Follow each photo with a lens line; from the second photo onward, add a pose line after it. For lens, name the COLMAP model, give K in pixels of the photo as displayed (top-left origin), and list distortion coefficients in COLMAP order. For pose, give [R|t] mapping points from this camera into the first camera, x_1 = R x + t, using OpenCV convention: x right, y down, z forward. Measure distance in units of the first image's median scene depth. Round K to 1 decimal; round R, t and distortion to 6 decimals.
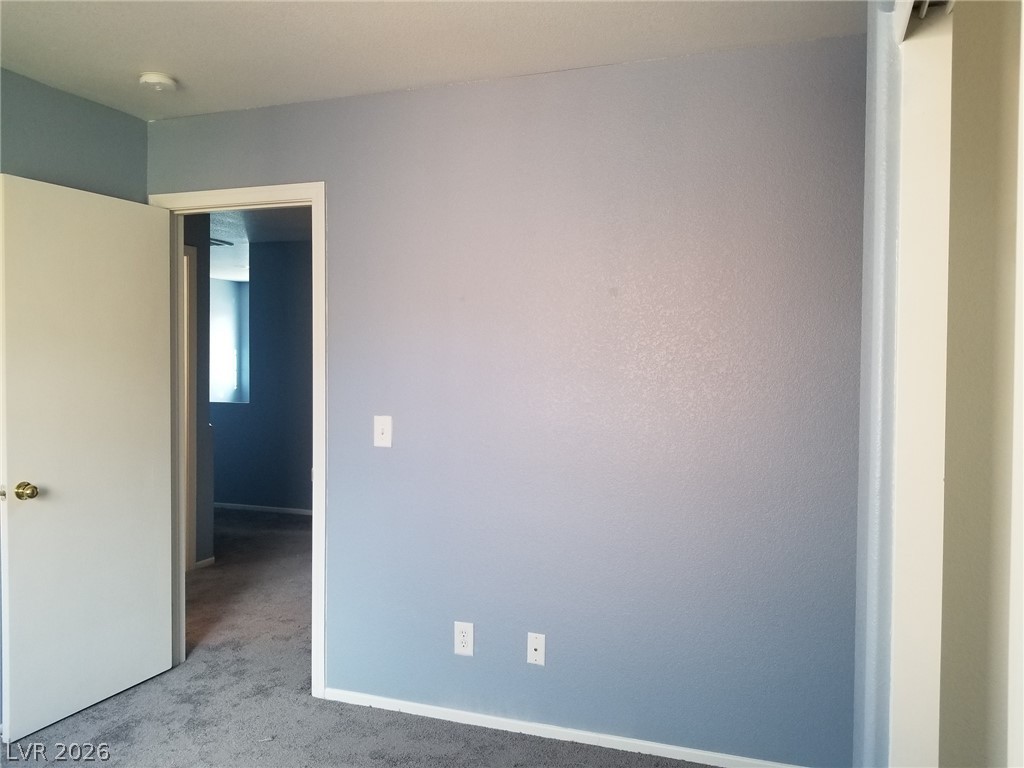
lens RADIAL K [[798.3, 0, 512.0], [0, 798.3, 384.0], [0, 0, 1]] dist [-0.000651, -0.002610]
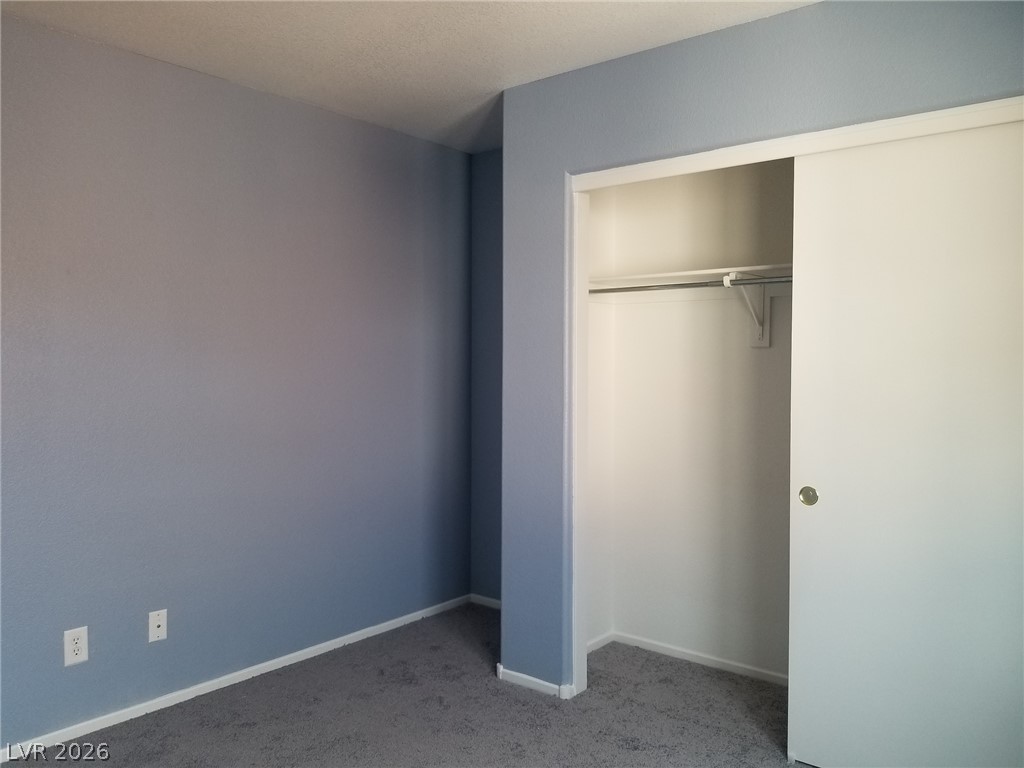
lens RADIAL K [[805.2, 0, 508.2], [0, 805.2, 385.9], [0, 0, 1]] dist [-0.002193, 0.000538]
pose [[0.352585, -0.047049, 0.934596, -0.753141], [-0.000332, 0.998729, 0.050402, -0.024541], [-0.935780, -0.018081, 0.352121, 0.227490]]
